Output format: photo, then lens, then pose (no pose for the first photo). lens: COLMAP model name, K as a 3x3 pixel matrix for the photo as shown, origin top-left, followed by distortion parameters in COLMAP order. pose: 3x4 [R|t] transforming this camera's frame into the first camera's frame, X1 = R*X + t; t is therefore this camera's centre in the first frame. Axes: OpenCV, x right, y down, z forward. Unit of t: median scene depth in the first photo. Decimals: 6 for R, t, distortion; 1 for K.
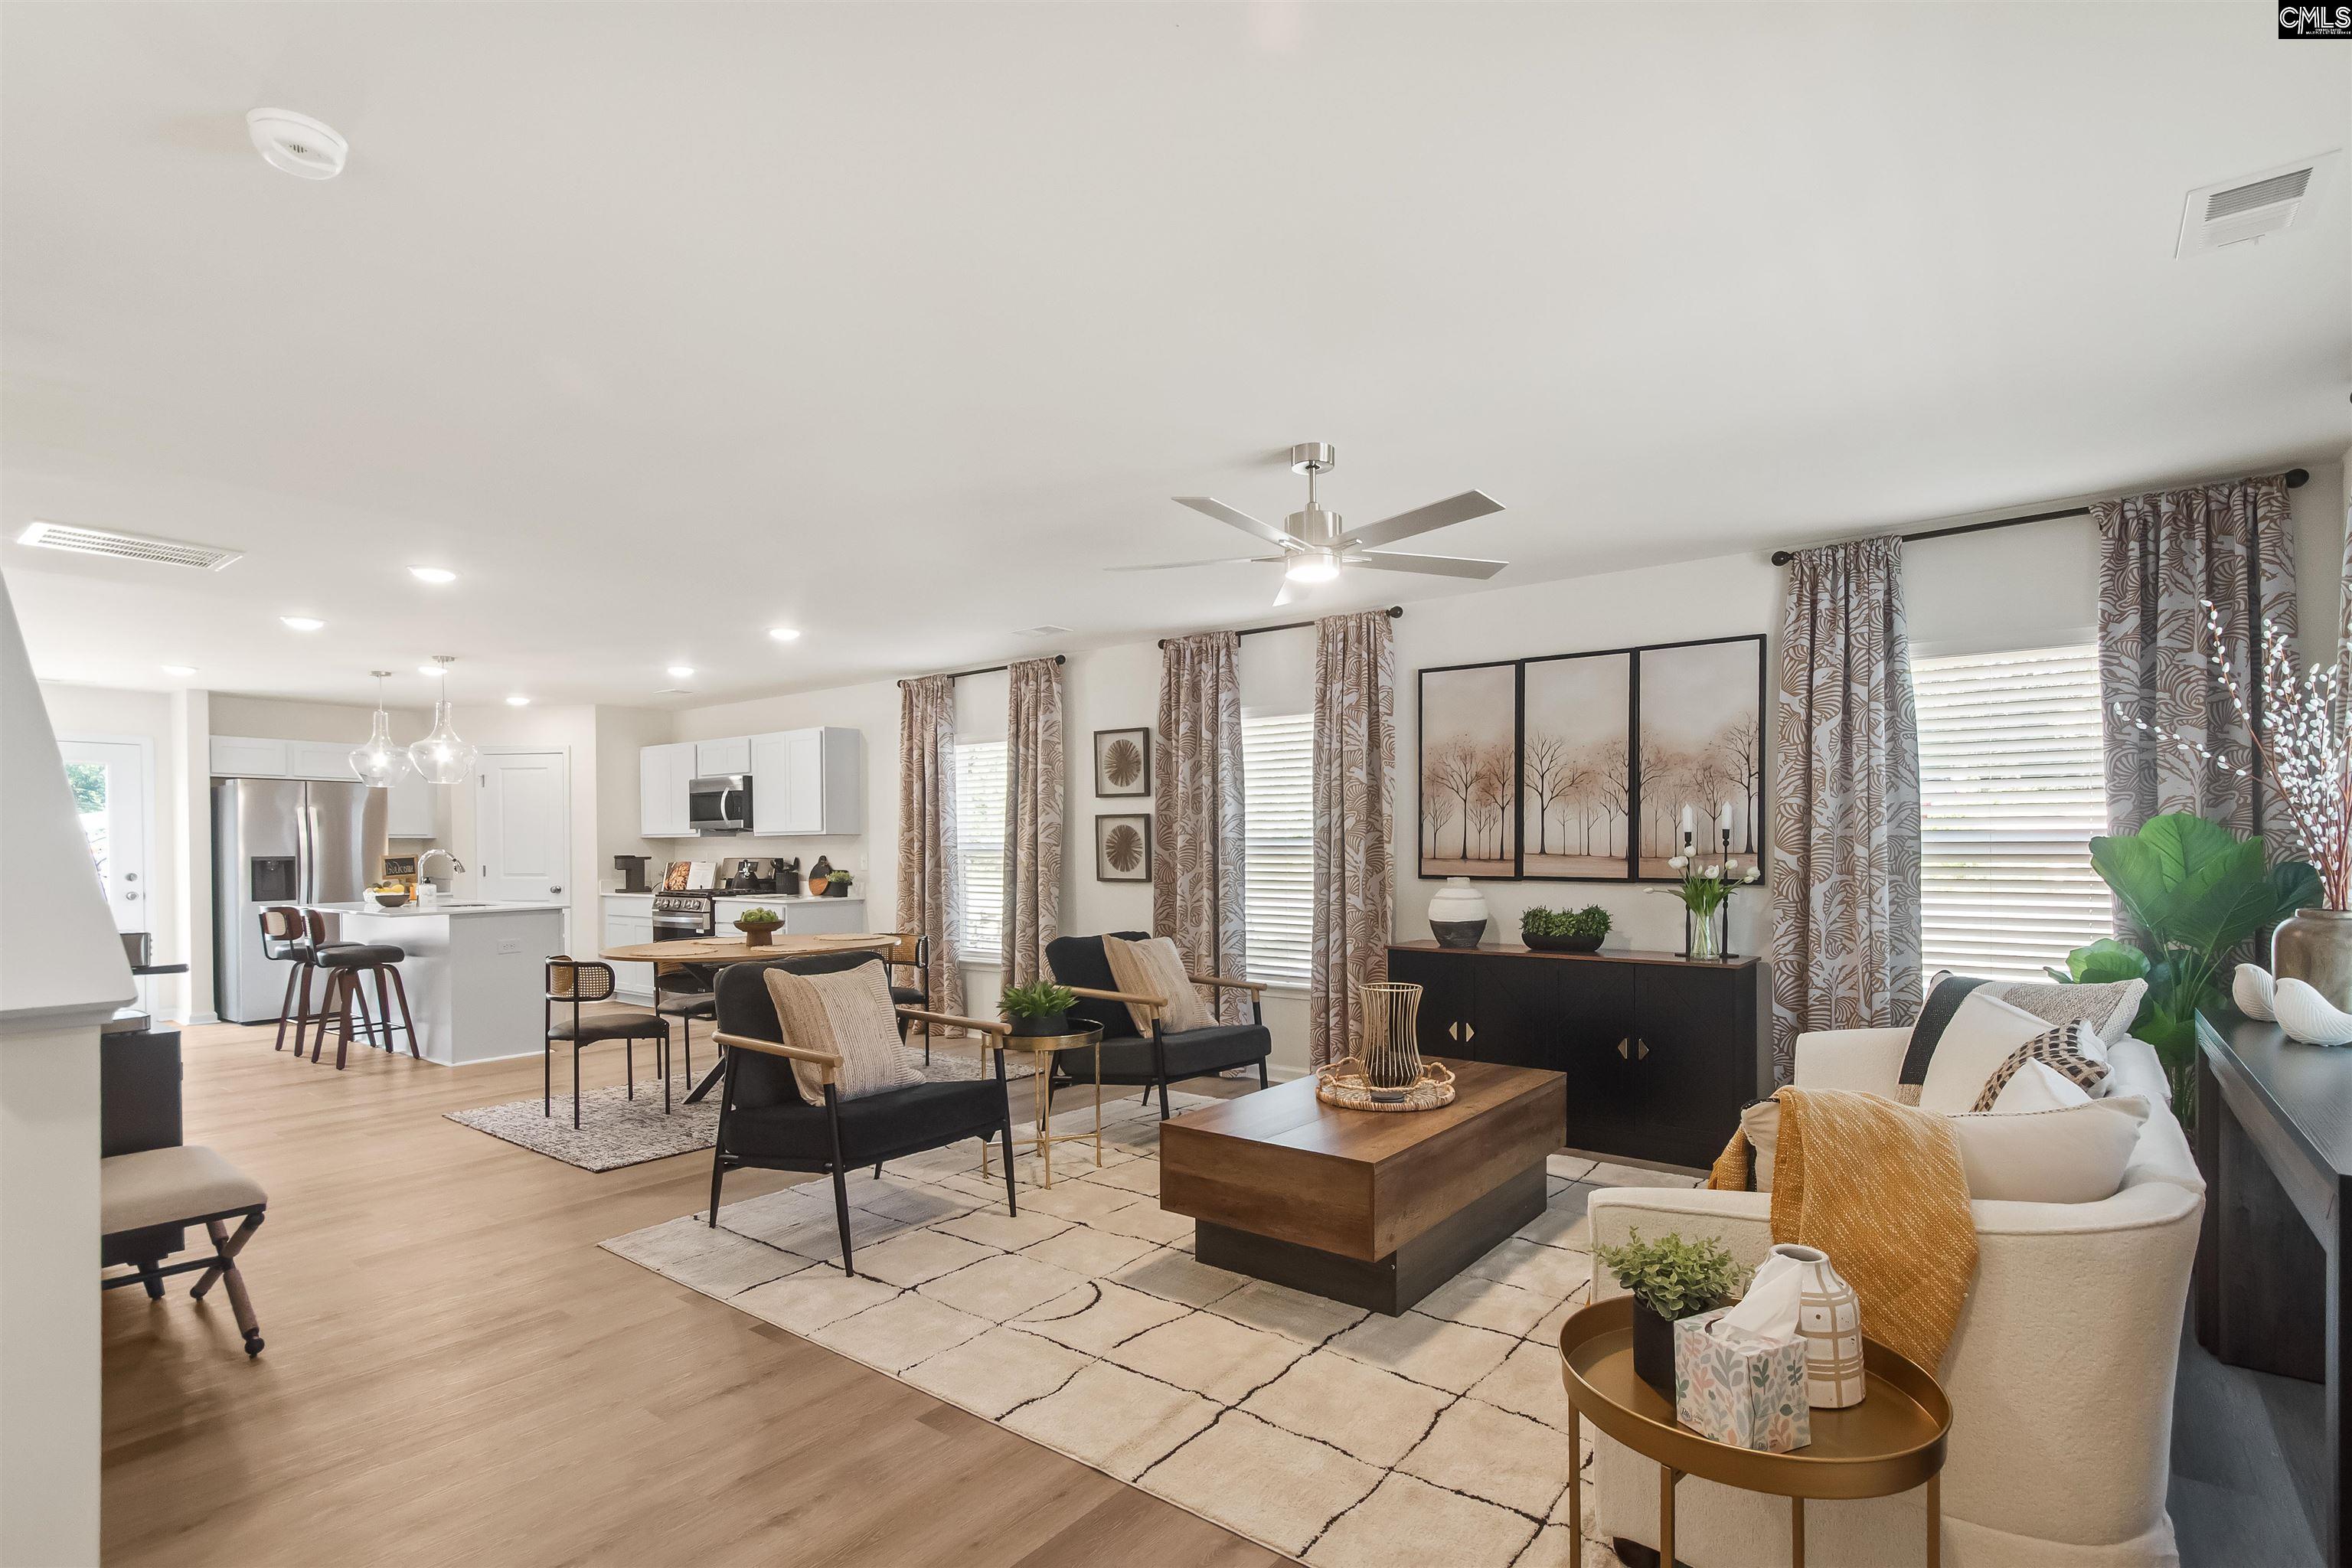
lens RADIAL K [[1118.0, 0, 1222.9], [0, 1118.0, 853.7], [0, 0, 1]] dist [-0.003104, -0.001334]
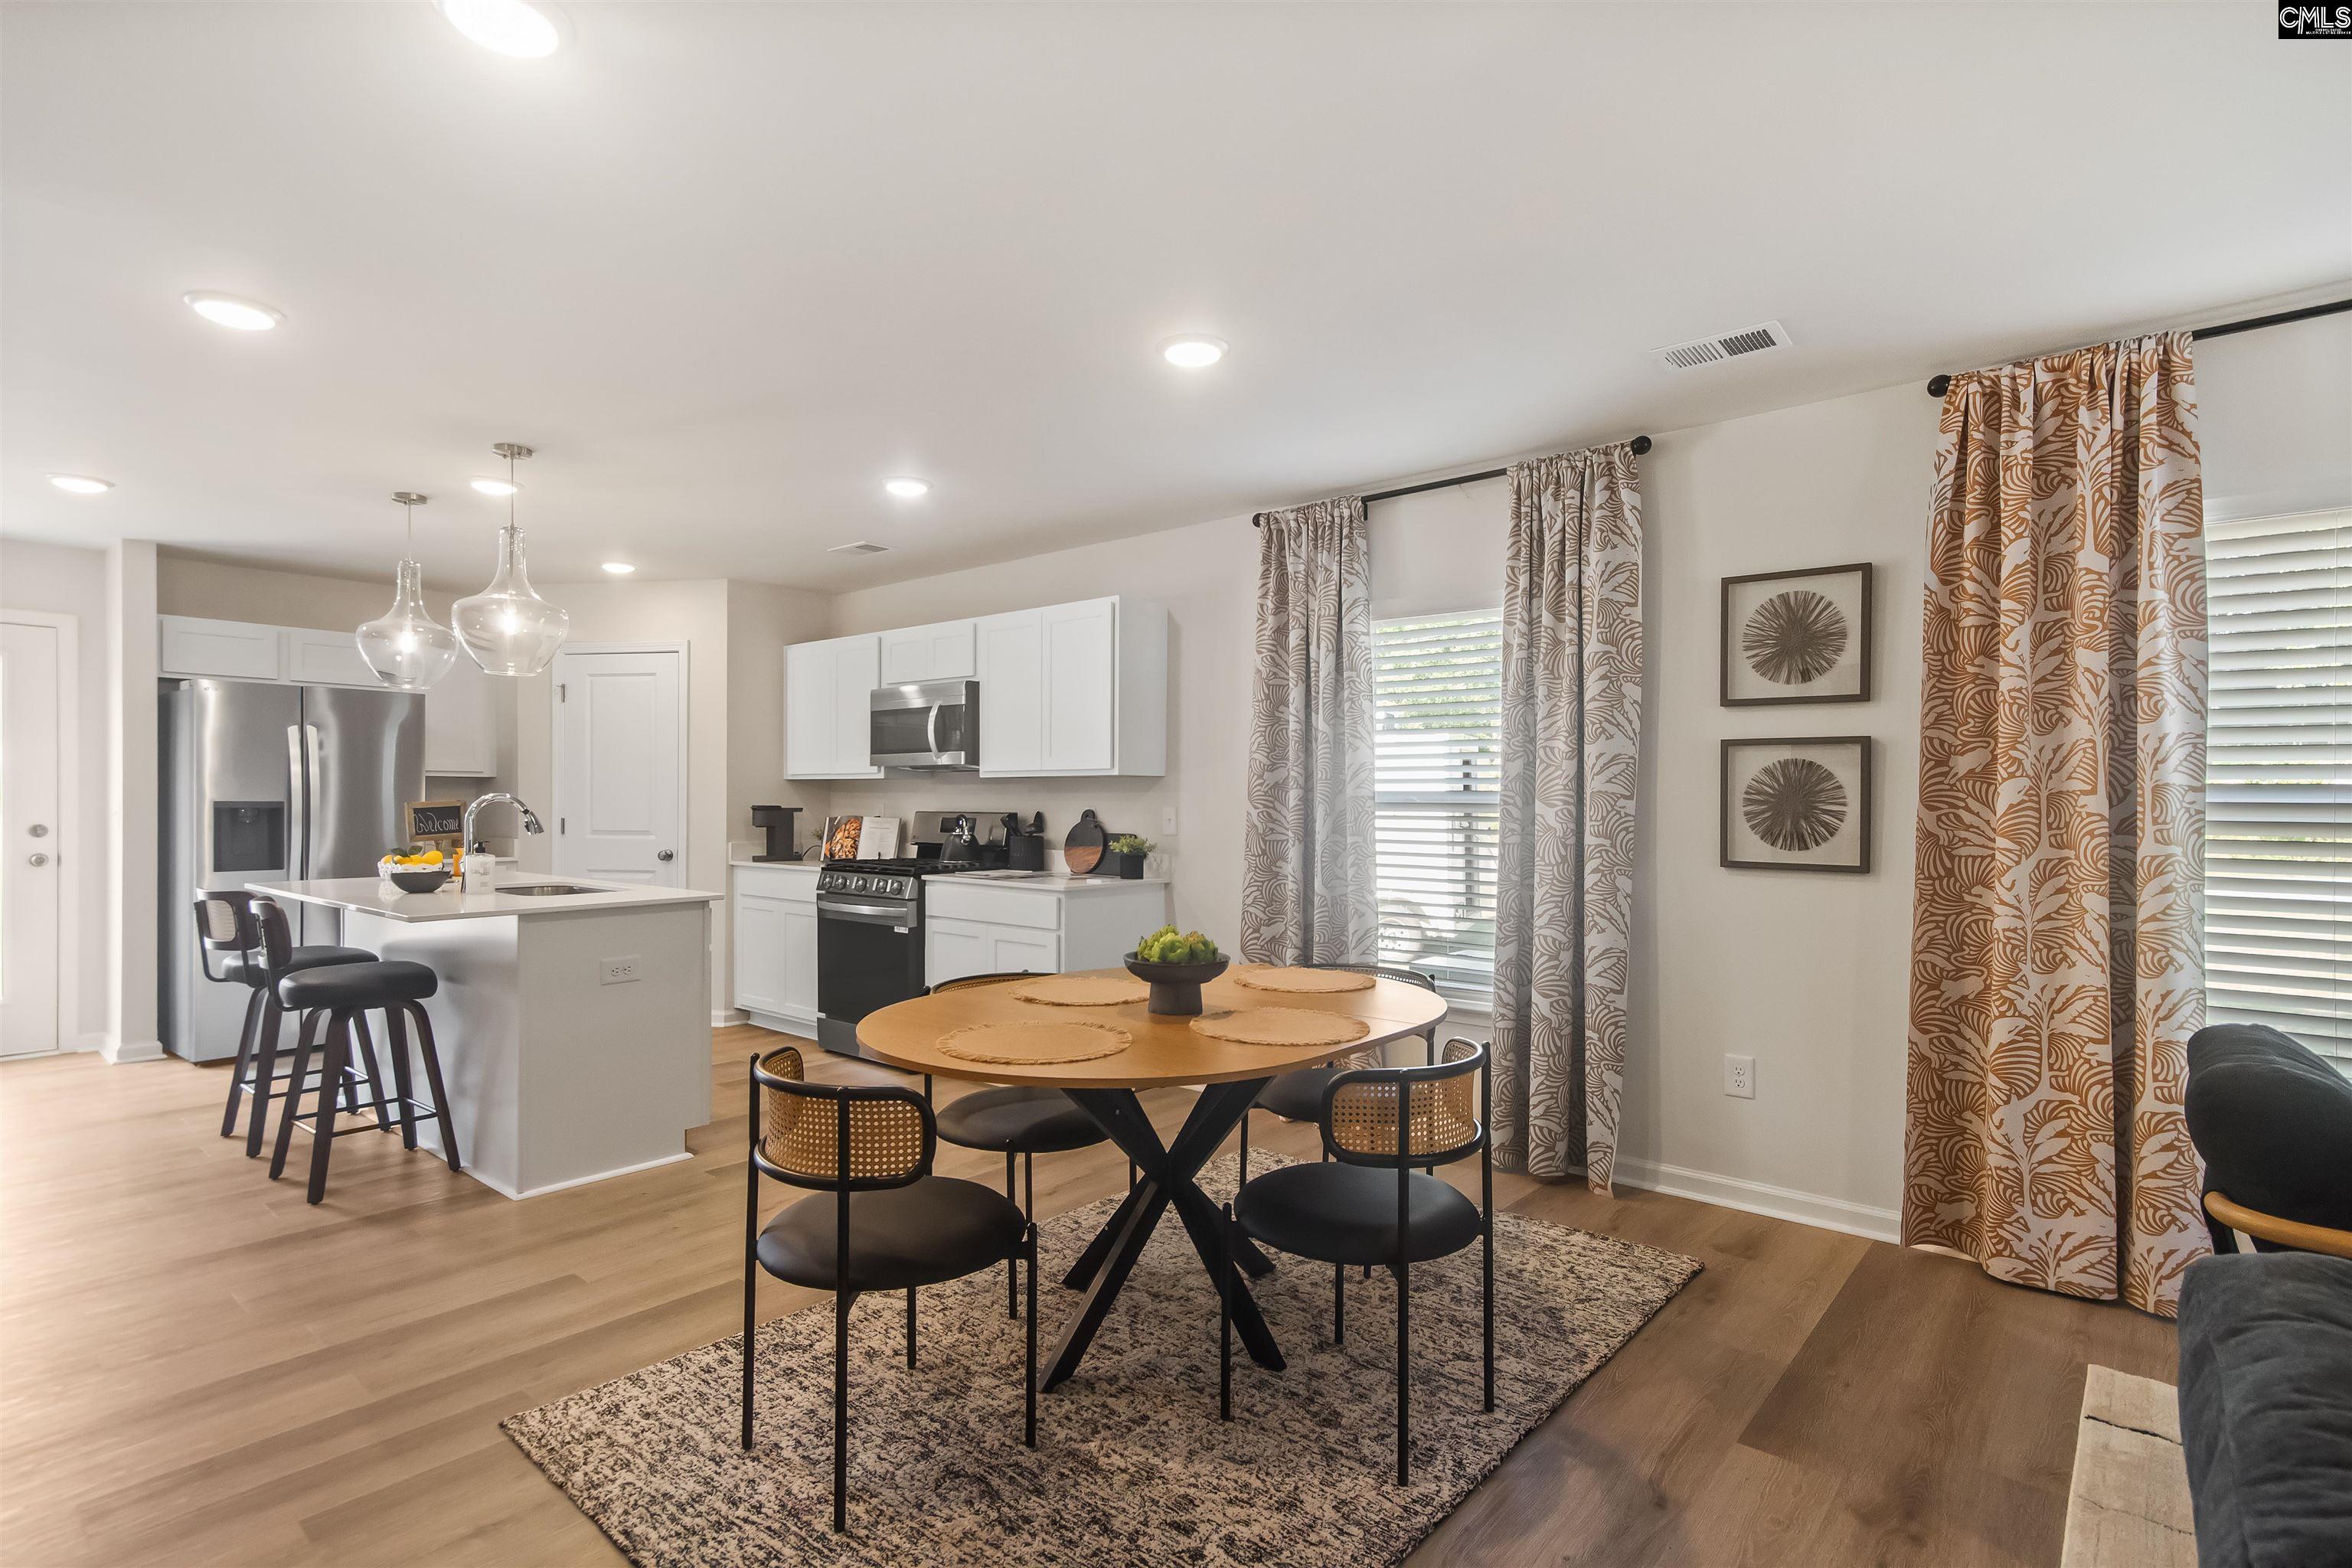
lens RADIAL K [[1137.3, 0, 1187.0], [0, 1137.3, 806.7], [0, 0, 1]] dist [0.002140, 0.000606]
pose [[0.997814, 0.011695, -0.065044, -0.294407], [-0.011724, 0.999931, -0.000069, -0.000768], [0.065038, 0.000831, 0.997882, 0.414423]]
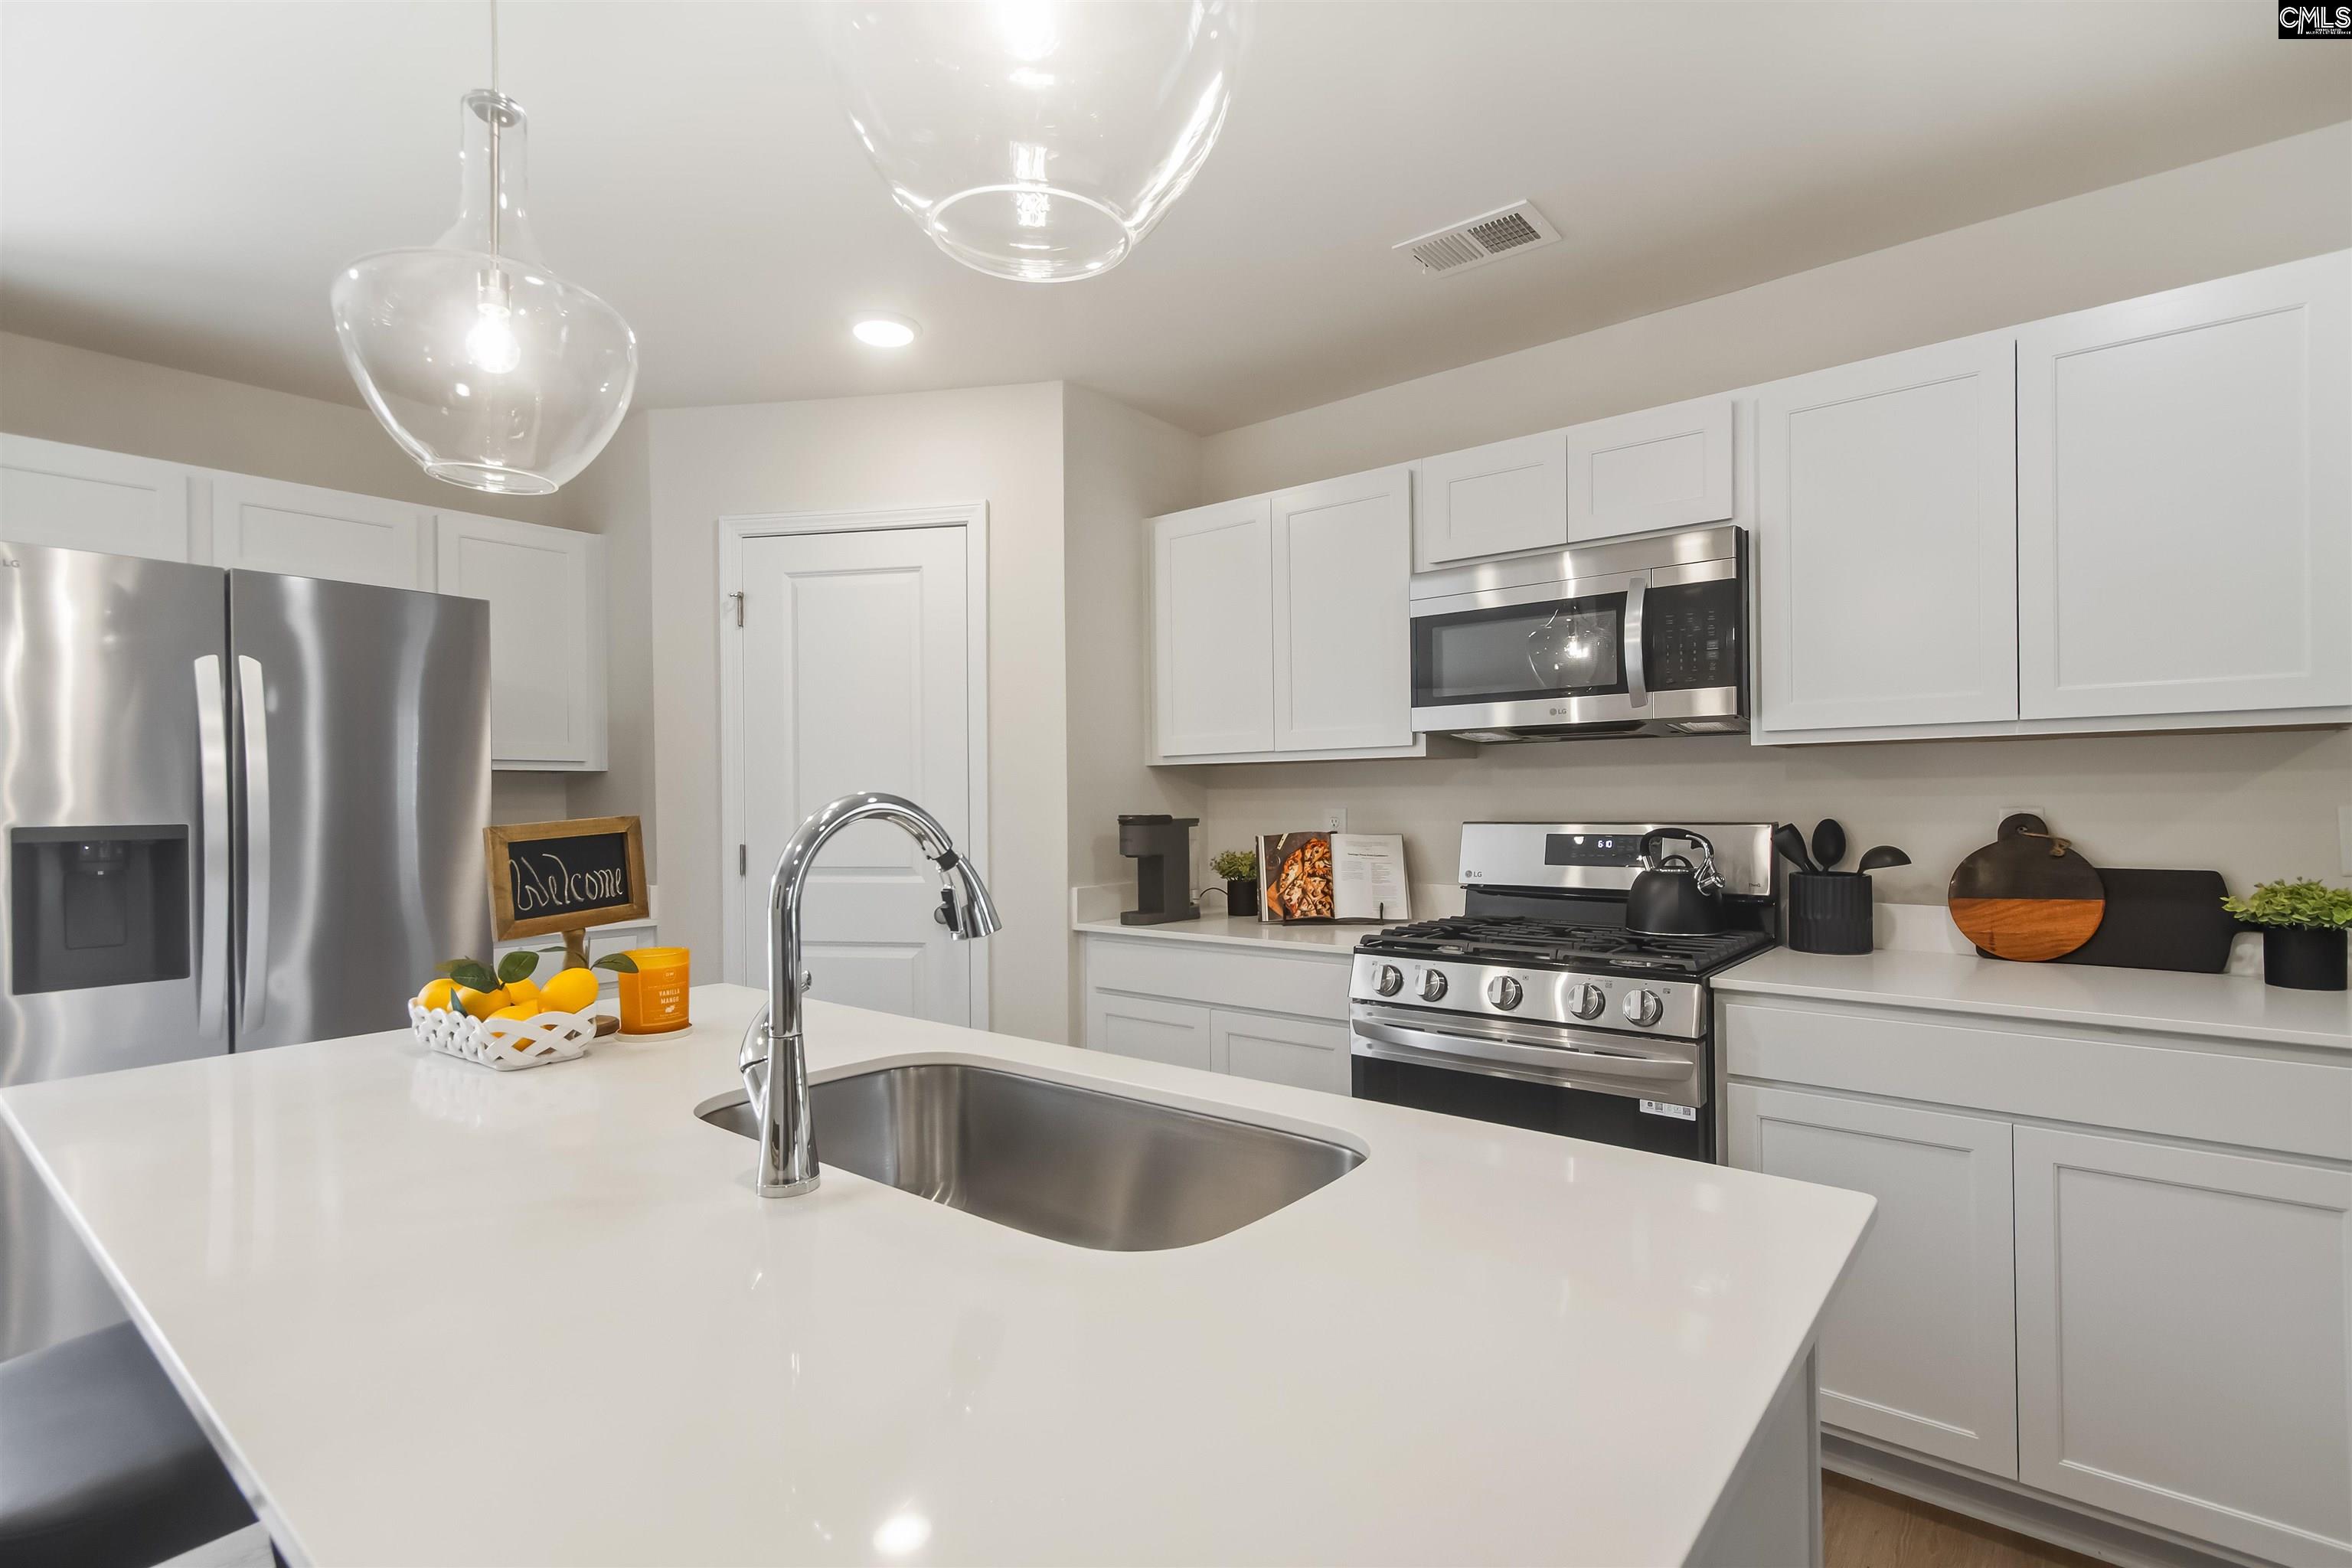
lens RADIAL K [[1111.1, 0, 1176.0], [0, 1111.1, 784.0], [0, 0, 1]] dist [-0.000034, 0.000038]
pose [[0.998186, -0.006862, -0.059809, -0.617168], [0.005704, 0.999793, -0.019511, -0.001655], [0.059930, 0.019135, 0.998019, 0.803284]]
